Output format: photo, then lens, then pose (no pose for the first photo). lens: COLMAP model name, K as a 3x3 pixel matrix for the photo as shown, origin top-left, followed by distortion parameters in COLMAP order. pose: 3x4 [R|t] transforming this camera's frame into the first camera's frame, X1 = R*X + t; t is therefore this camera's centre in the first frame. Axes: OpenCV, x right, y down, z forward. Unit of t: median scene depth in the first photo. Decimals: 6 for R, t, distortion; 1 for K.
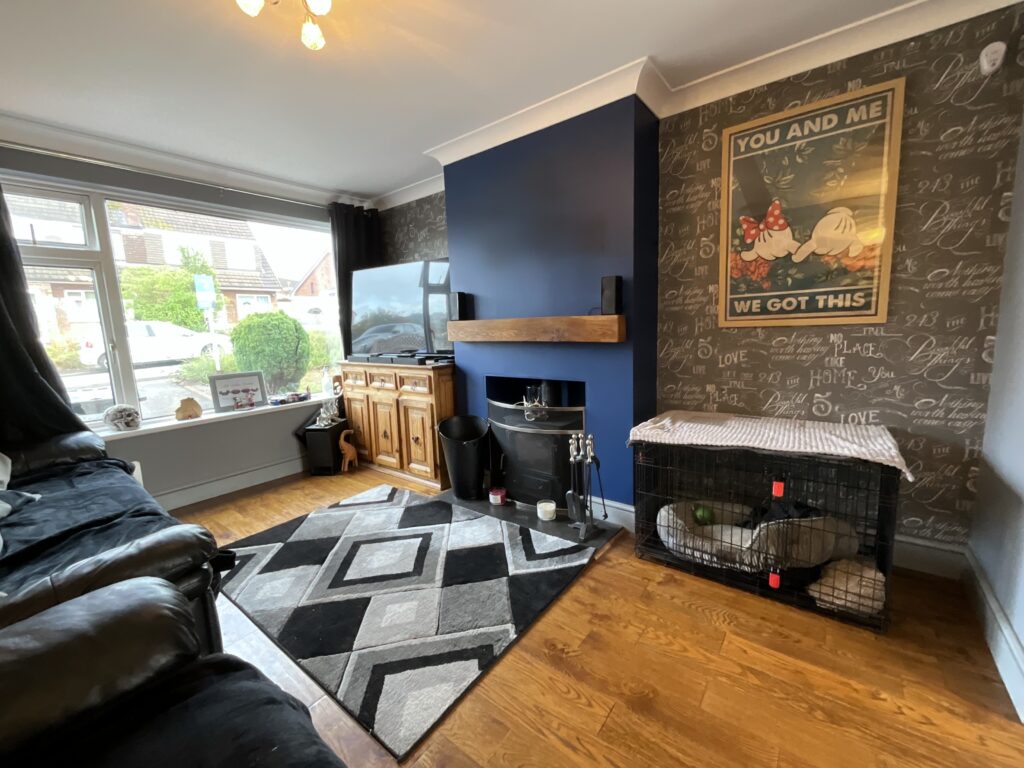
lens RADIAL K [[417.7, 0, 513.7], [0, 417.7, 384.4], [0, 0, 1]] dist [-0.005440, 0.003081]
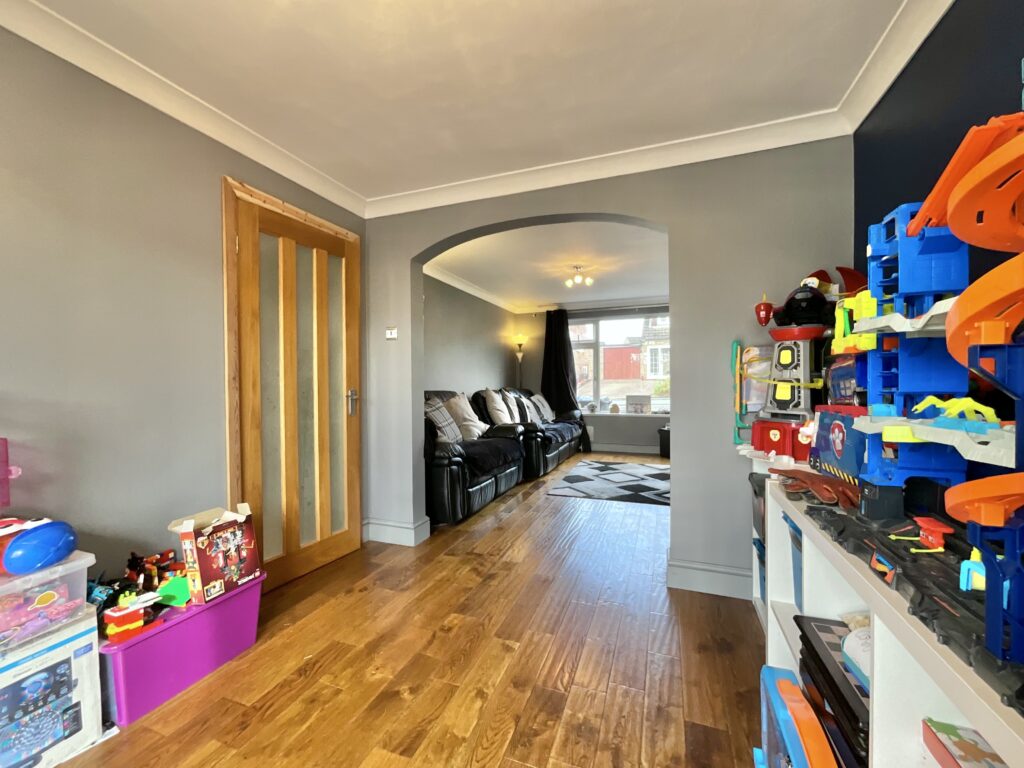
lens RADIAL K [[417.7, 0, 513.7], [0, 417.7, 384.4], [0, 0, 1]] dist [-0.005440, 0.003081]
pose [[0.300689, 0.045789, -0.952622, 1.638270], [-0.139498, 0.990216, 0.003564, -0.002659], [0.943465, 0.131817, 0.304135, -0.264296]]
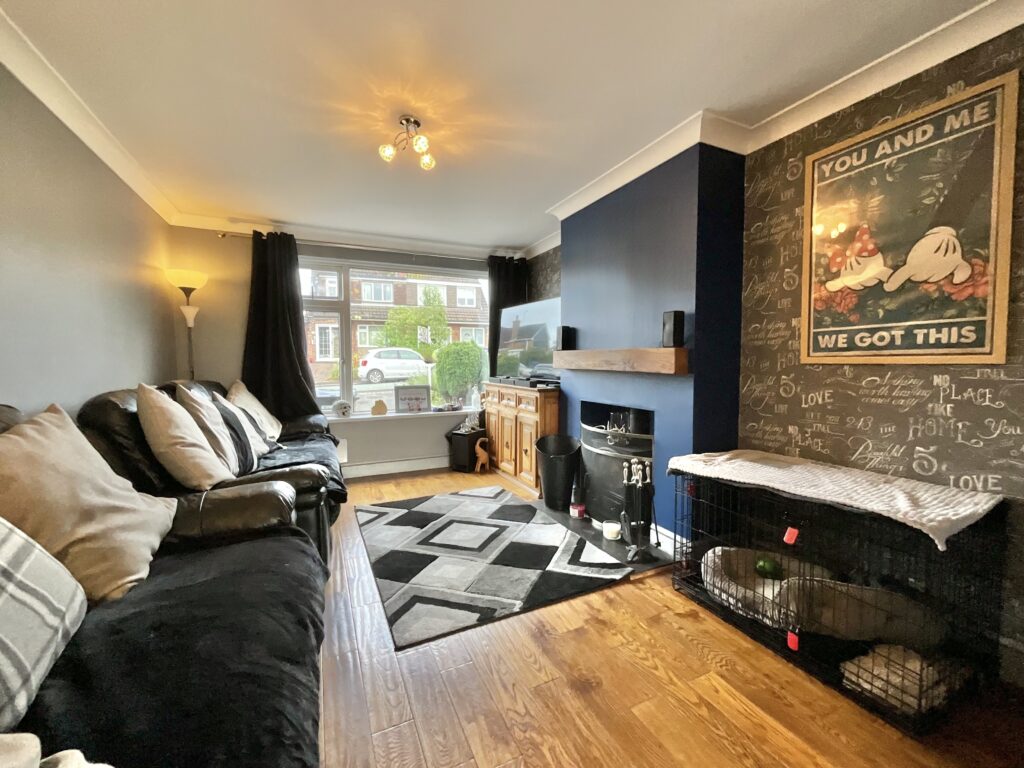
lens RADIAL K [[416.2, 0, 513.5], [0, 416.2, 385.1], [0, 0, 1]] dist [-0.002193, -0.000344]
pose [[0.892229, 0.060906, -0.447457, 0.364997], [-0.094178, 0.994172, -0.052469, 0.018926], [0.441653, 0.088954, 0.892765, -0.096894]]
